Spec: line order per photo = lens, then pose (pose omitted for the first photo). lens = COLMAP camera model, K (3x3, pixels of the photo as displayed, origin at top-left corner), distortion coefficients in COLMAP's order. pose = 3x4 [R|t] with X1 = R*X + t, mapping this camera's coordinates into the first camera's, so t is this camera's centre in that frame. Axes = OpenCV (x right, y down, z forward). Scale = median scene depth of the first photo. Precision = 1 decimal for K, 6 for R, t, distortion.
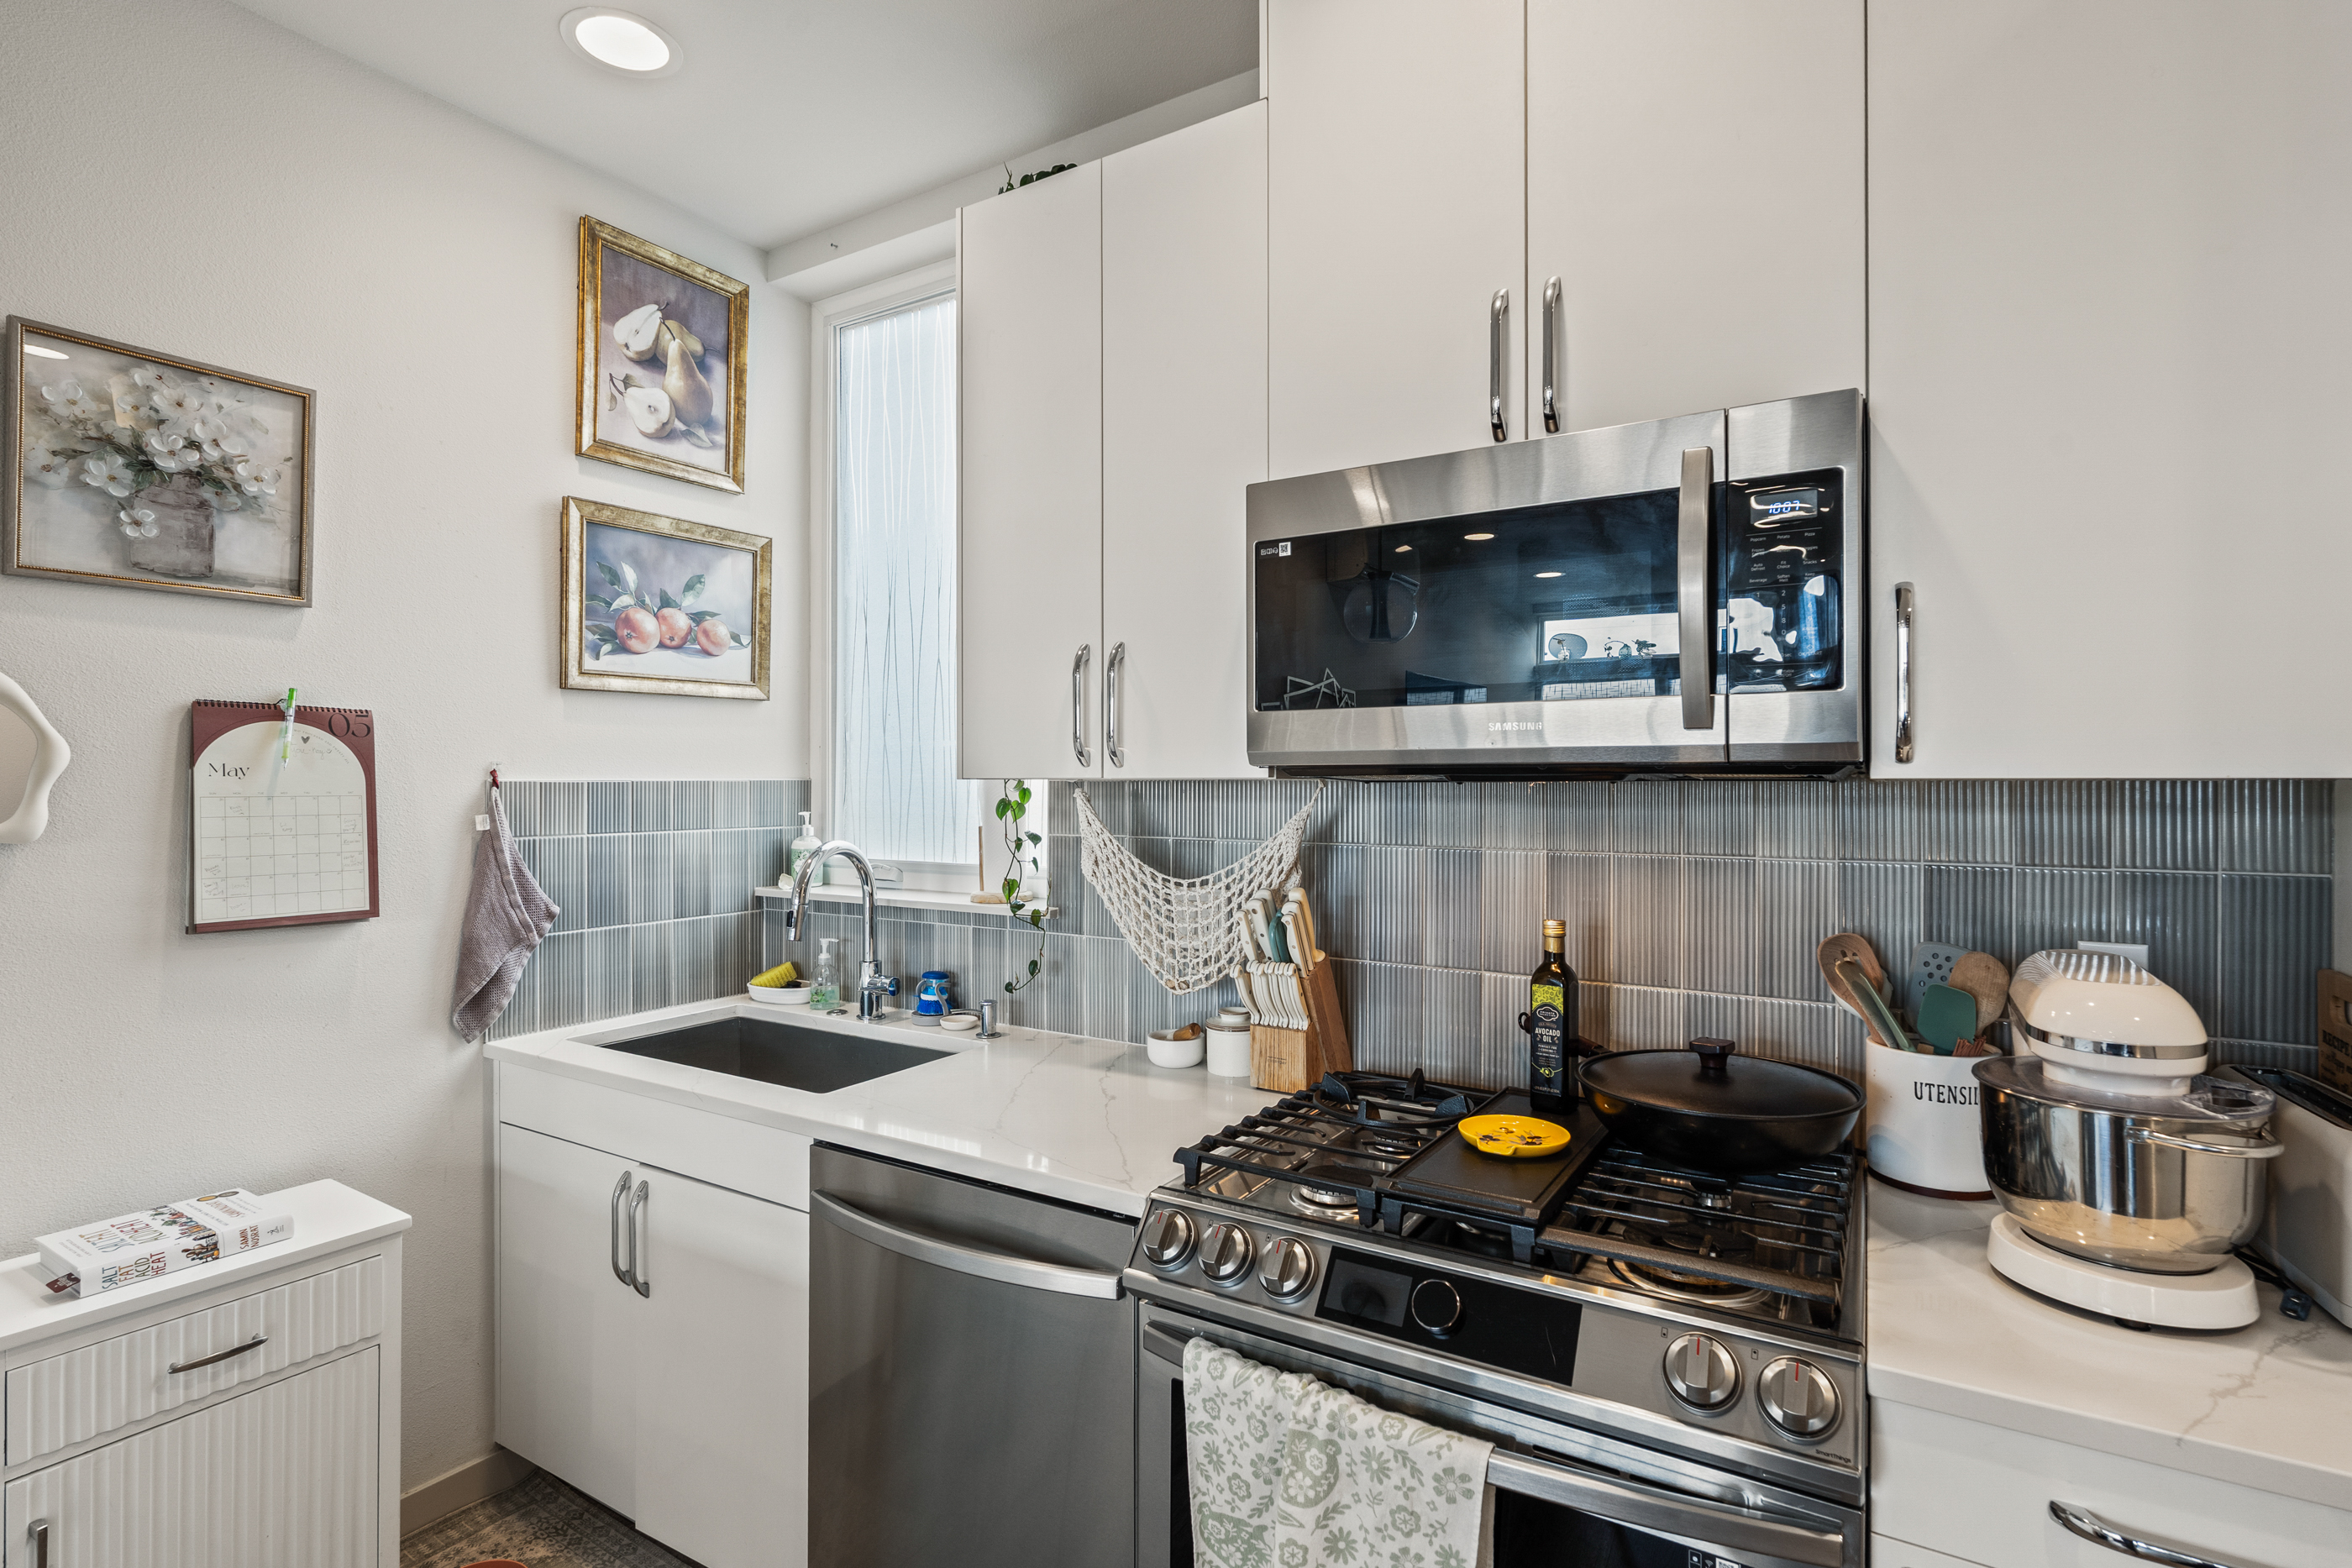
lens RADIAL K [[1126.6, 0, 1184.6], [0, 1126.6, 773.6], [0, 0, 1]] dist [-0.000051, -0.000520]
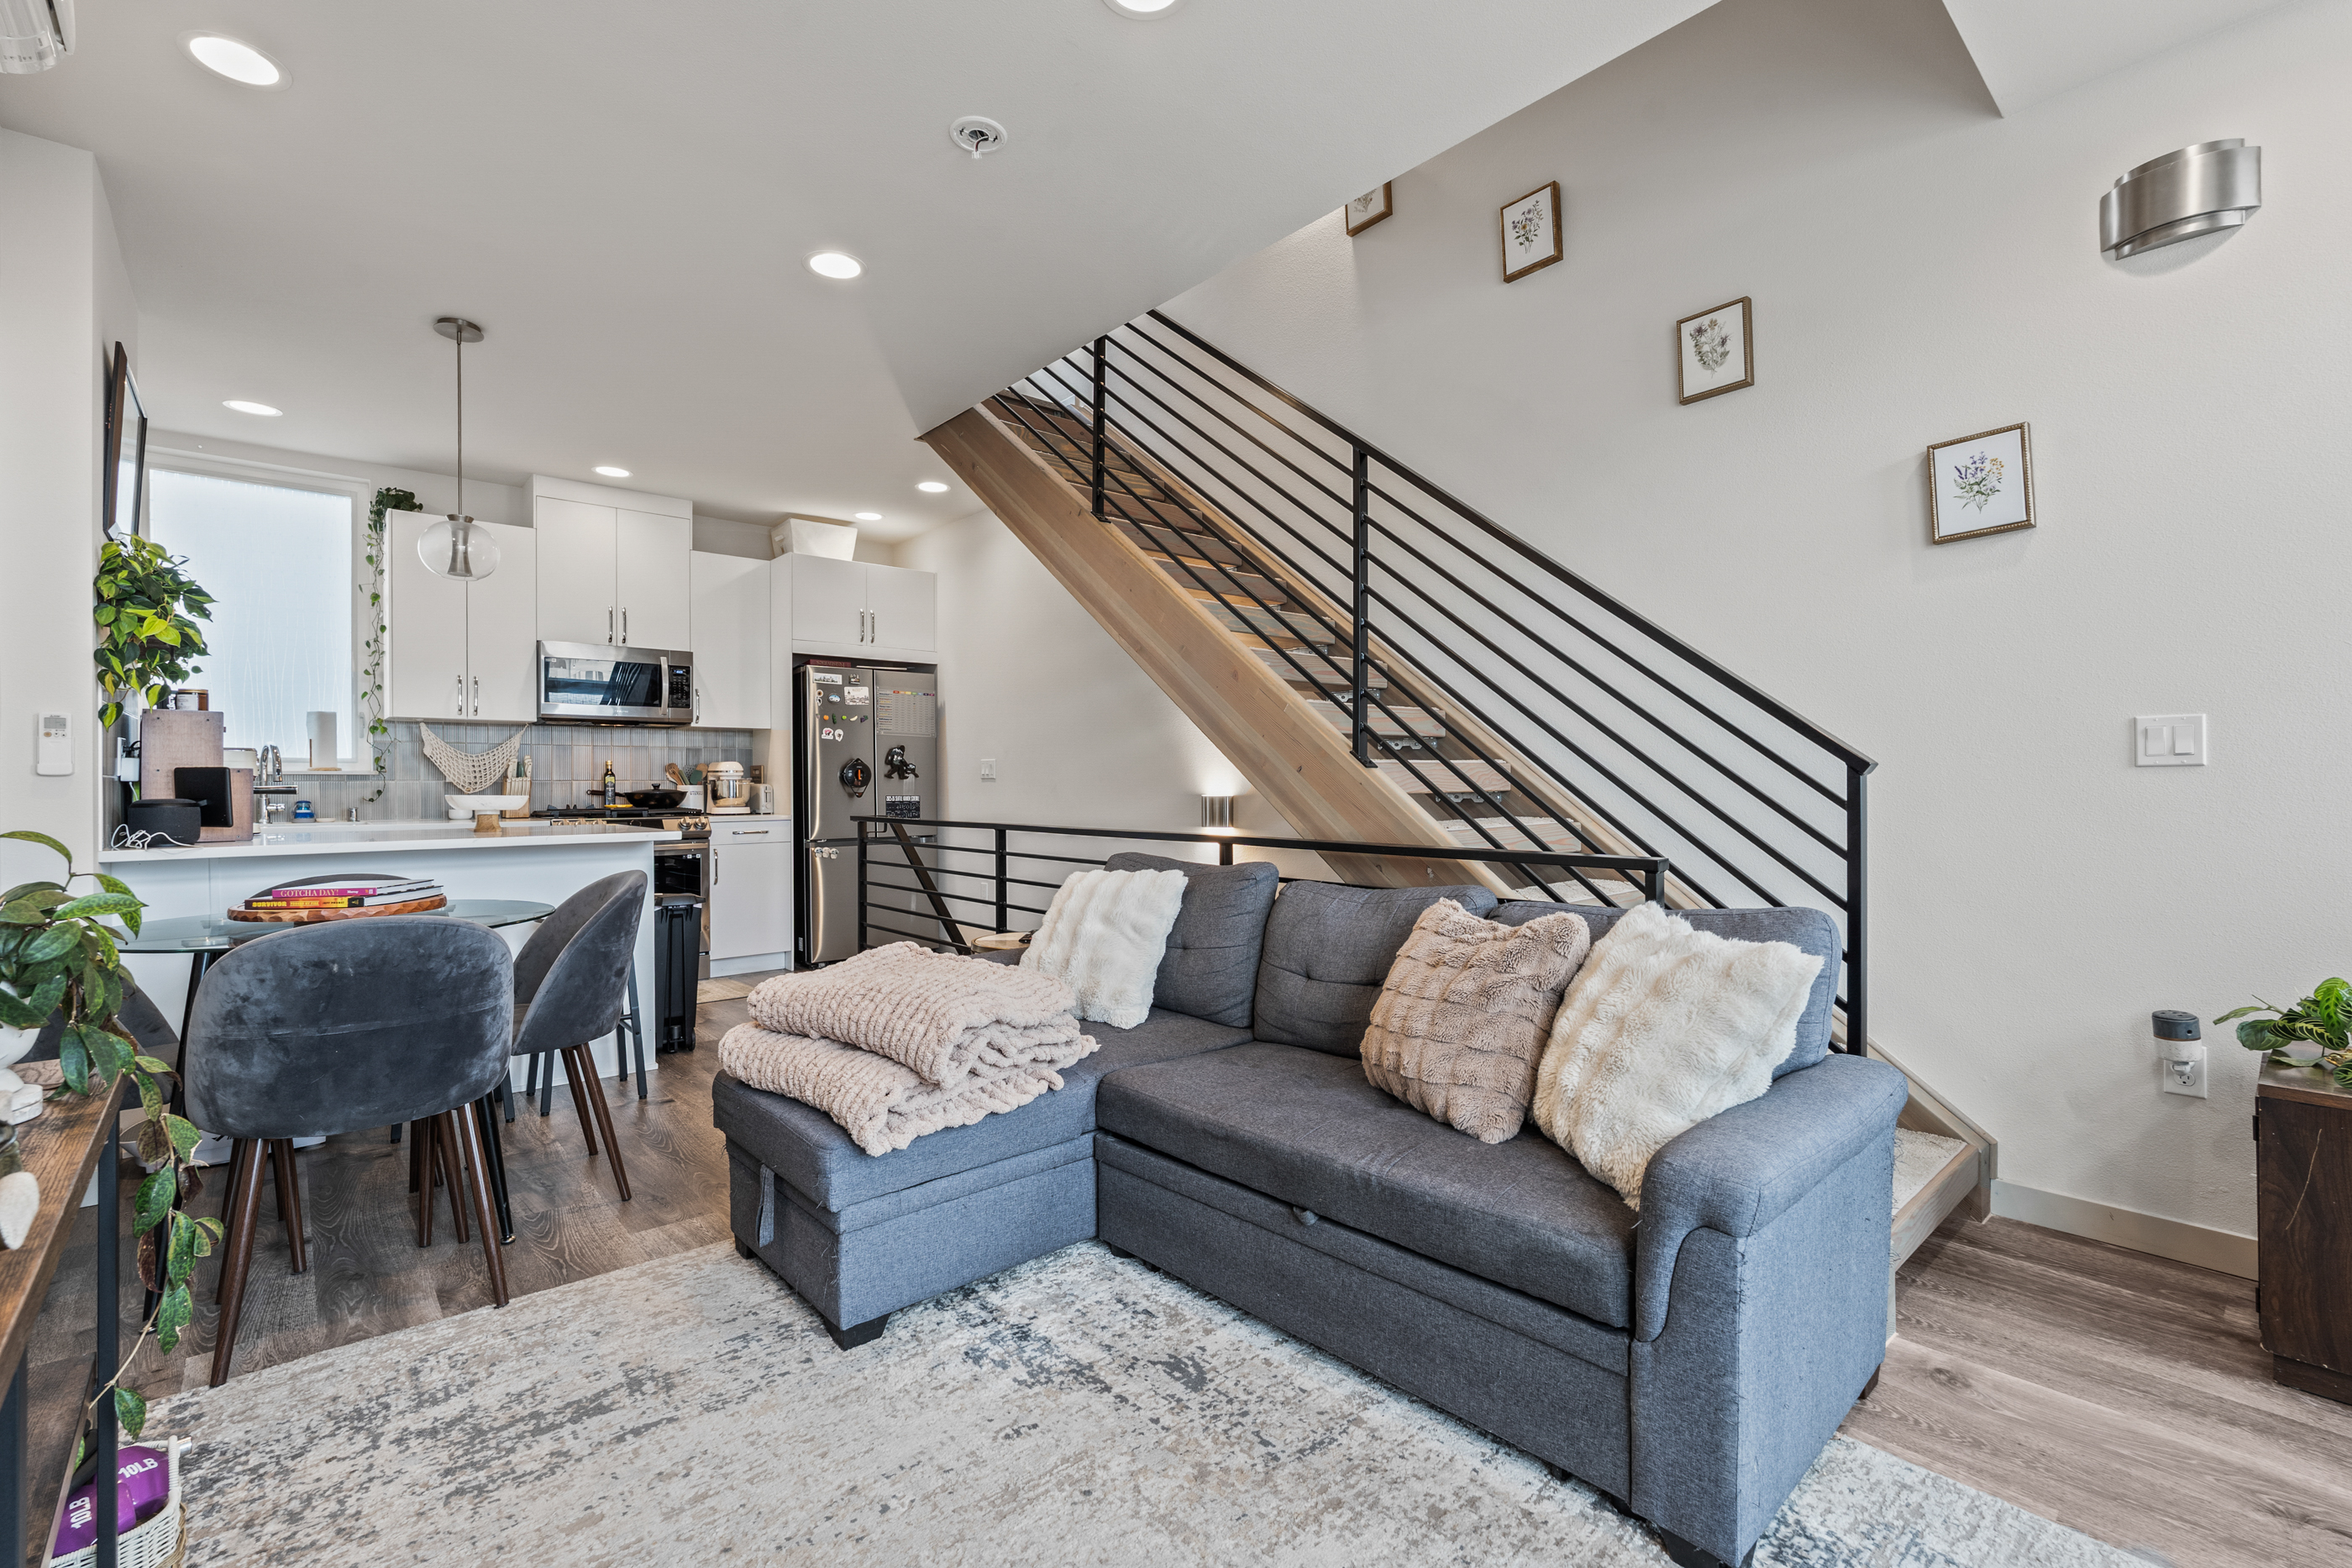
lens RADIAL K [[1042.5, 0, 1179.0], [0, 1042.5, 779.2], [0, 0, 1]] dist [0.000328, 0.000072]
pose [[0.291888, 0.003823, 0.956445, -2.294613], [-0.001692, 0.999993, -0.003481, 0.181425], [-0.956451, -0.000602, 0.291892, -1.752580]]
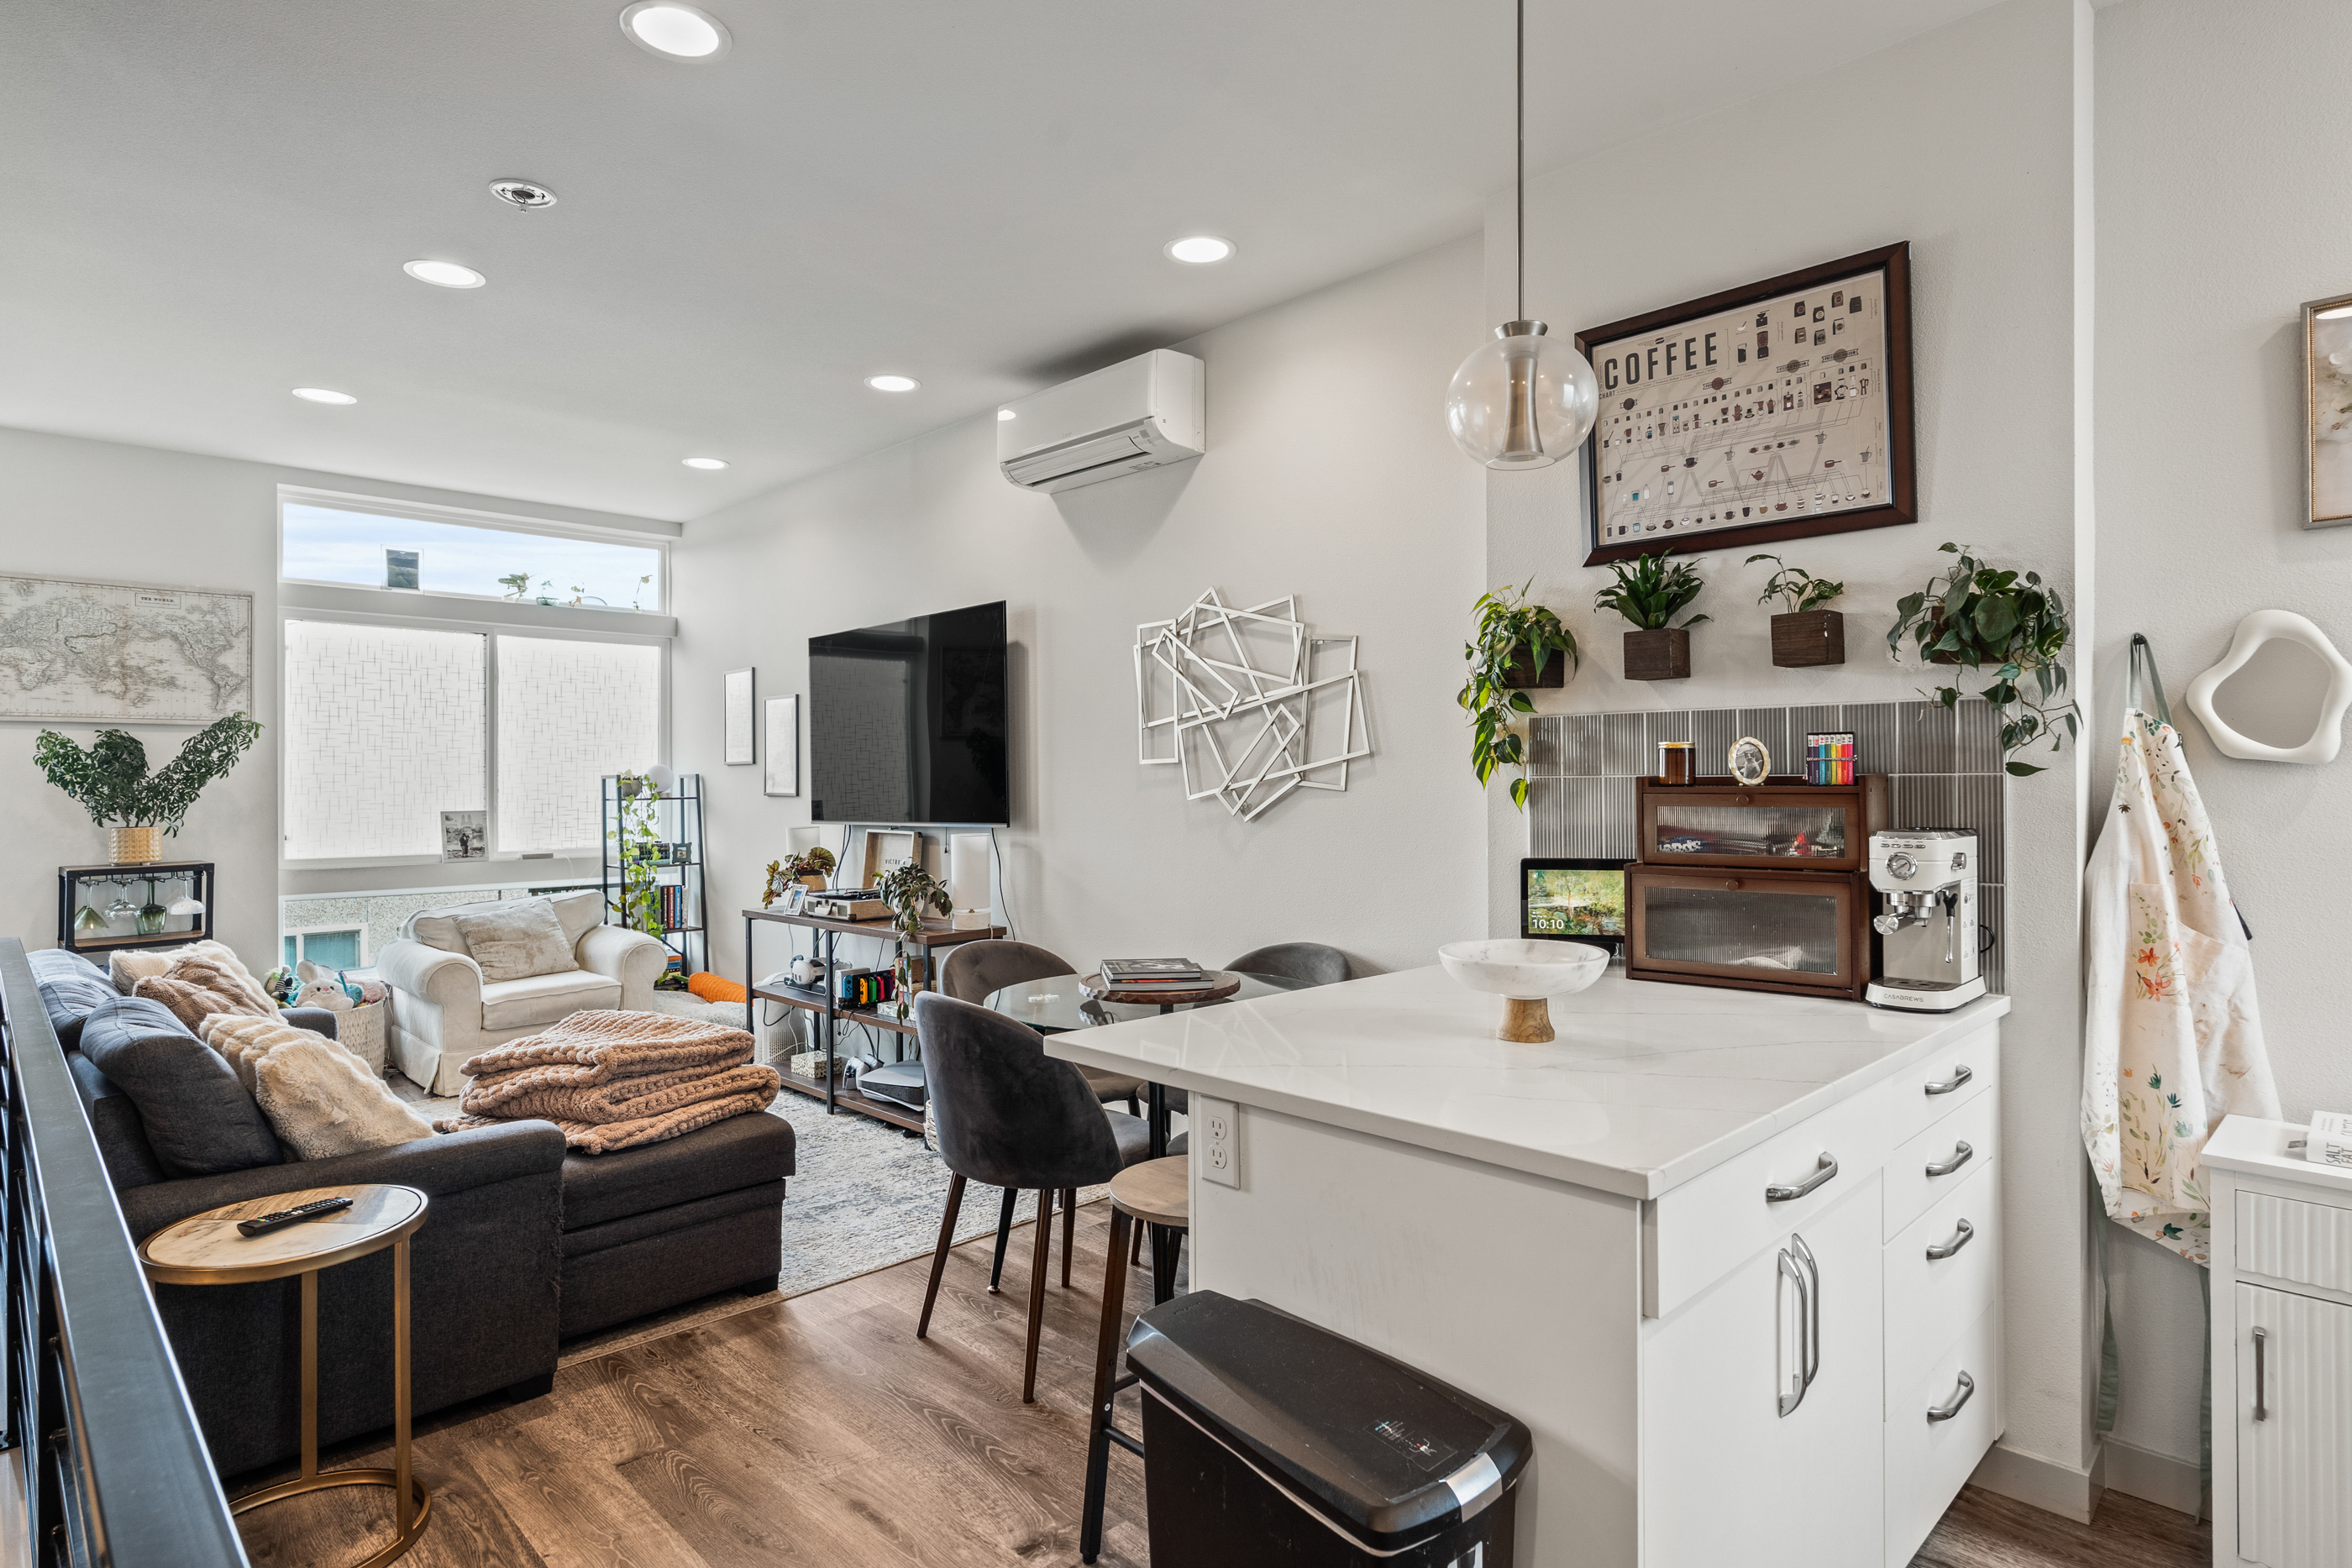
lens RADIAL K [[1259.0, 0, 1193.4], [0, 1259.0, 775.2], [0, 0, 1]] dist [-0.001164, -0.000168]
pose [[-0.234978, -0.004682, -0.971989, 0.409813], [0.005737, 0.999964, -0.006204, 0.065983], [0.971984, -0.007034, -0.234942, 0.175084]]
